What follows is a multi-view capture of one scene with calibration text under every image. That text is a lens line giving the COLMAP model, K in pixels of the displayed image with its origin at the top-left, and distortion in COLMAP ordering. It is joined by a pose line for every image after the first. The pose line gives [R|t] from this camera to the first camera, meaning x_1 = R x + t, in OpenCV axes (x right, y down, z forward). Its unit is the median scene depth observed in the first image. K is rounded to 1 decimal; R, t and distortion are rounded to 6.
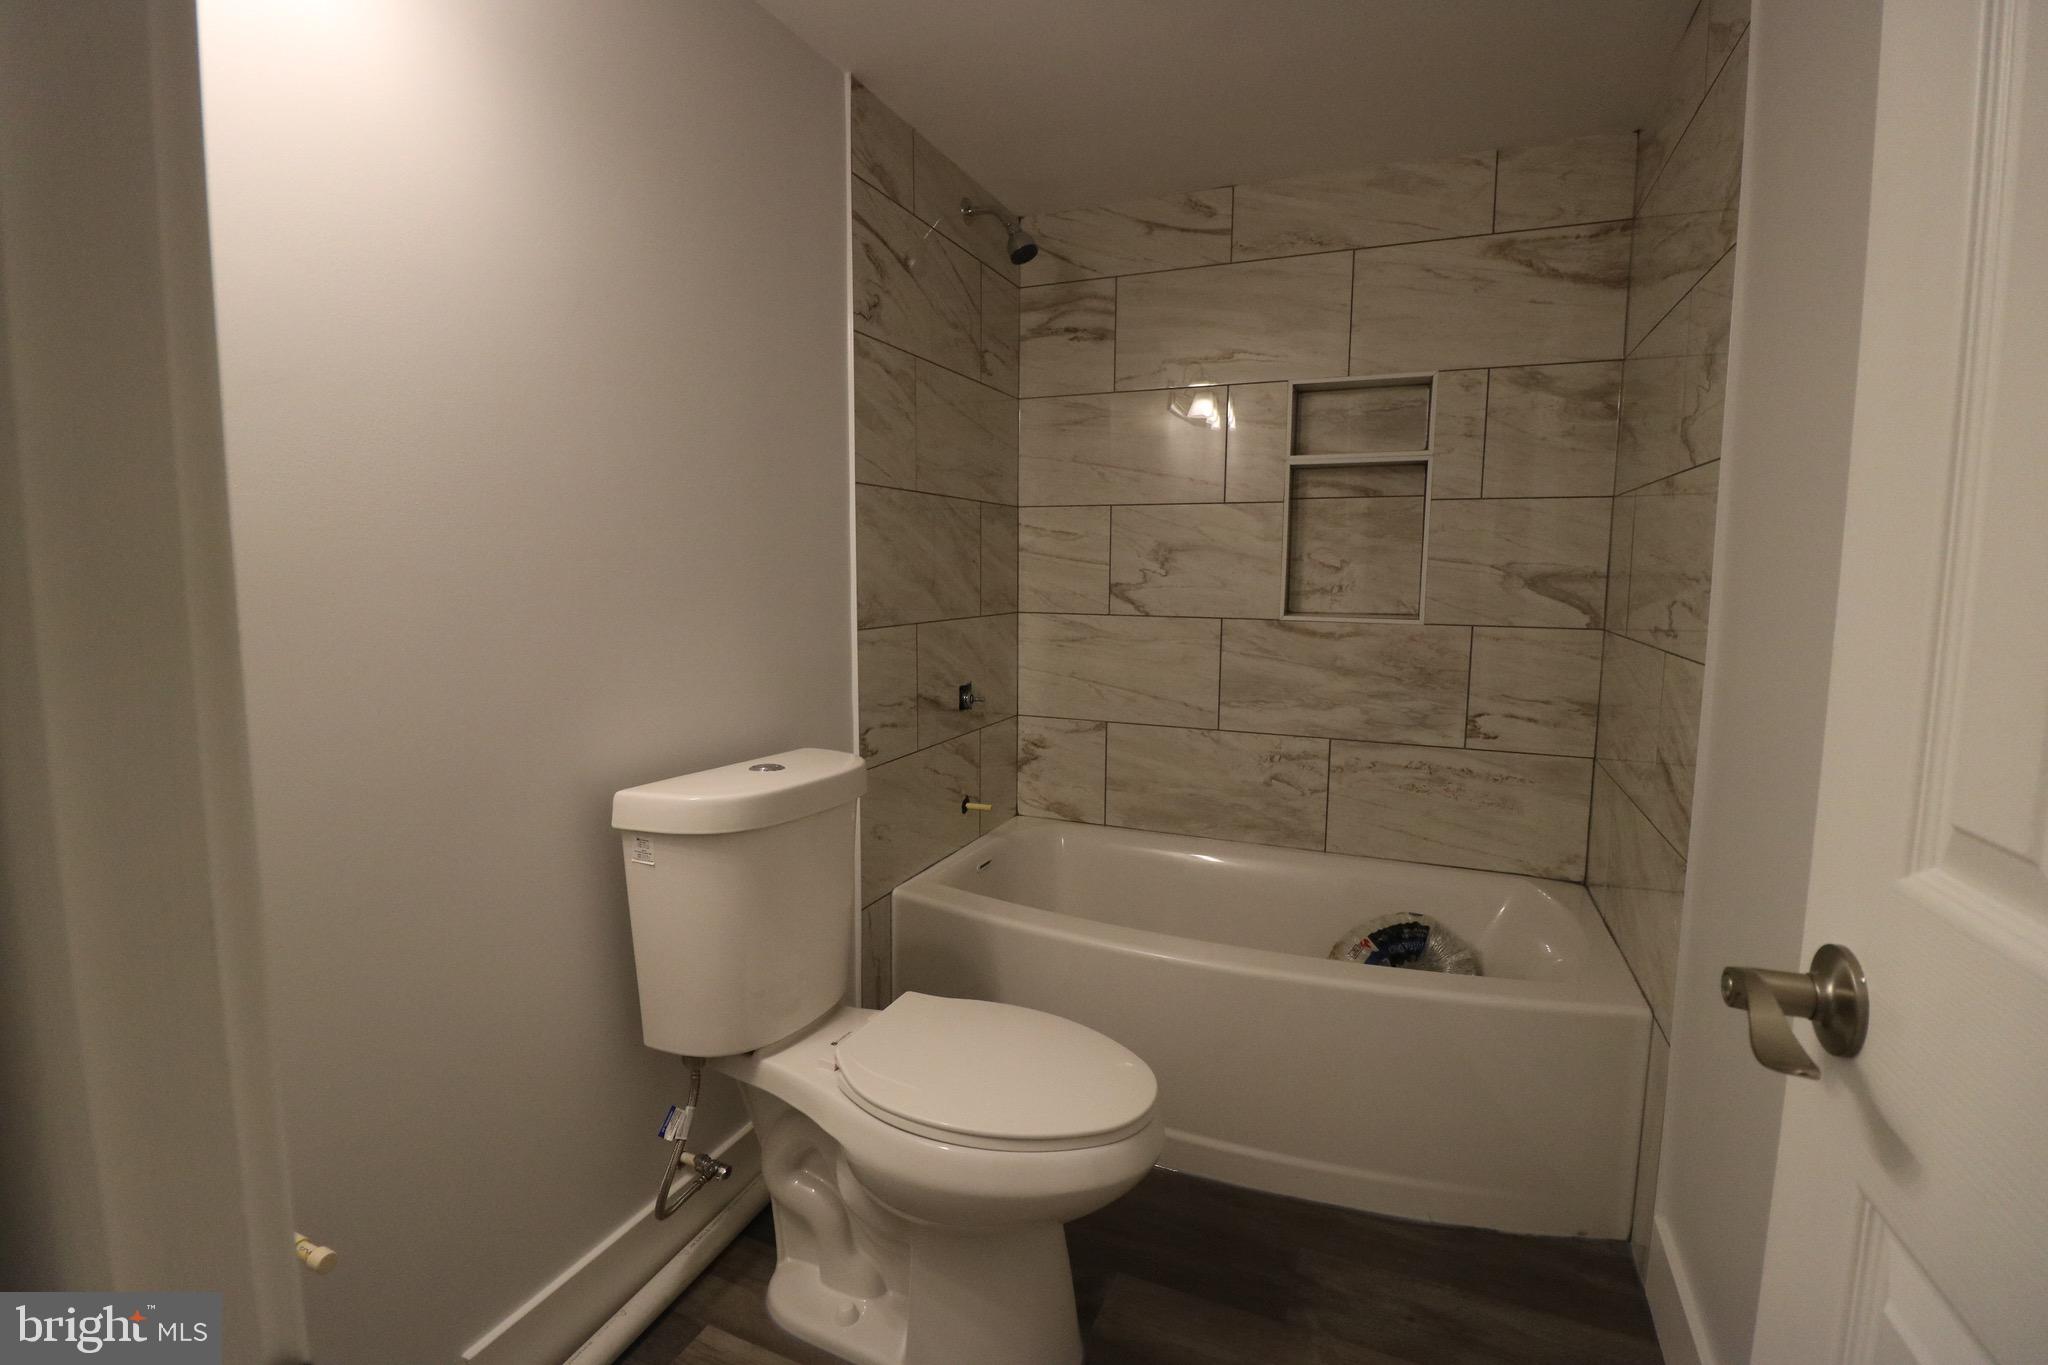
lens RADIAL K [[959.6, 0, 1004.0], [0, 959.6, 671.6], [0, 0, 1]] dist [0.001047, -0.016747]
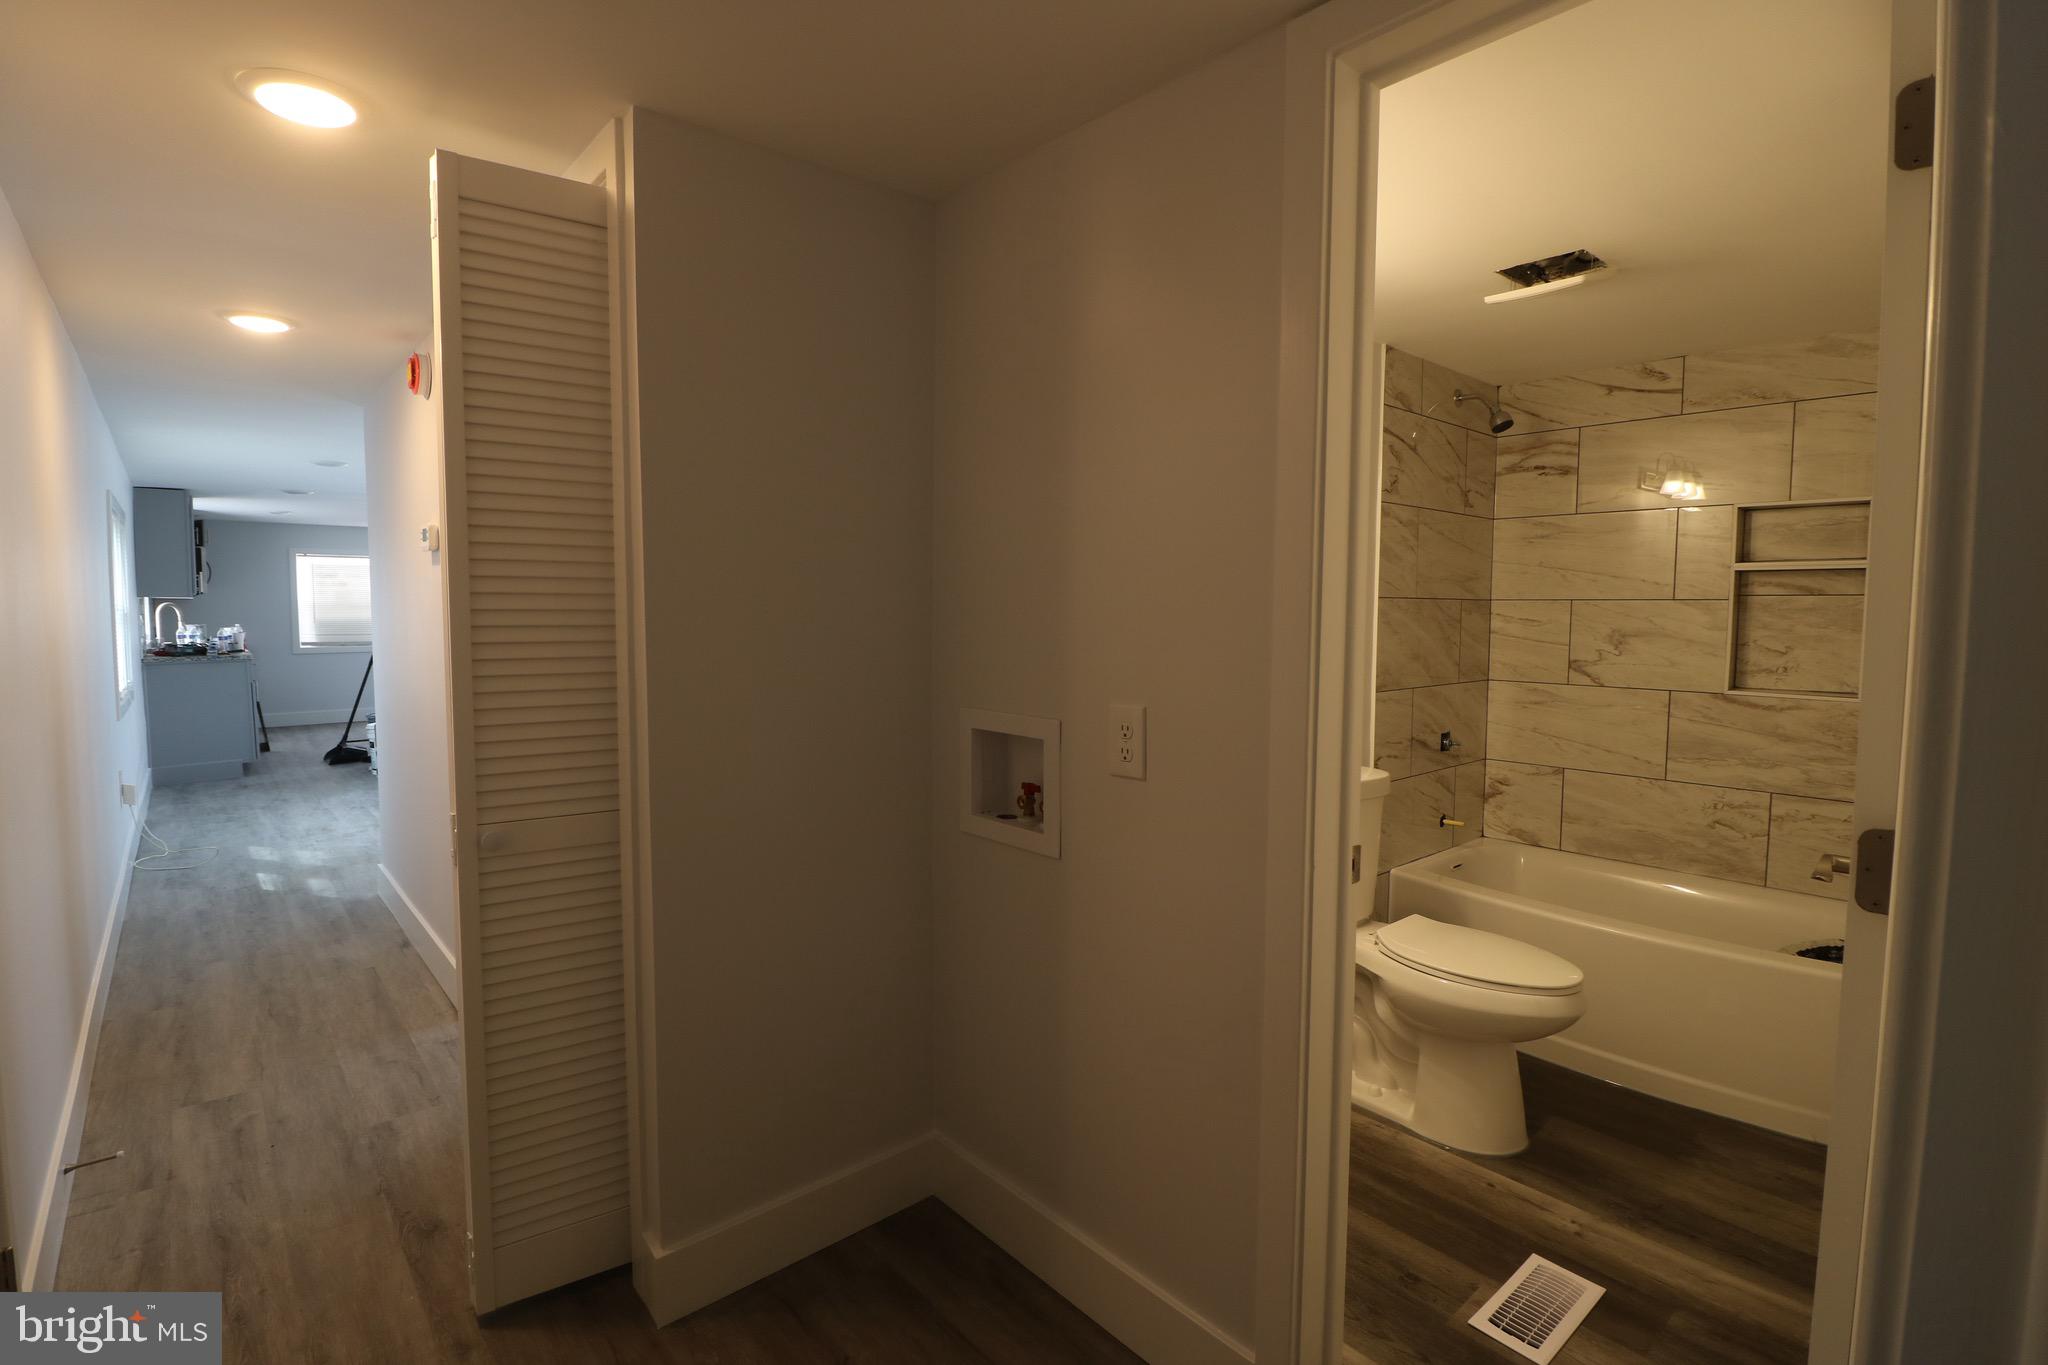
lens RADIAL K [[959.6, 0, 1004.0], [0, 959.6, 671.6], [0, 0, 1]] dist [0.001047, -0.016747]
pose [[0.905856, 0.027058, -0.422720, -0.034437], [-0.046944, 0.998223, -0.036701, 0.006390], [0.420976, 0.053090, 0.905517, -0.507561]]
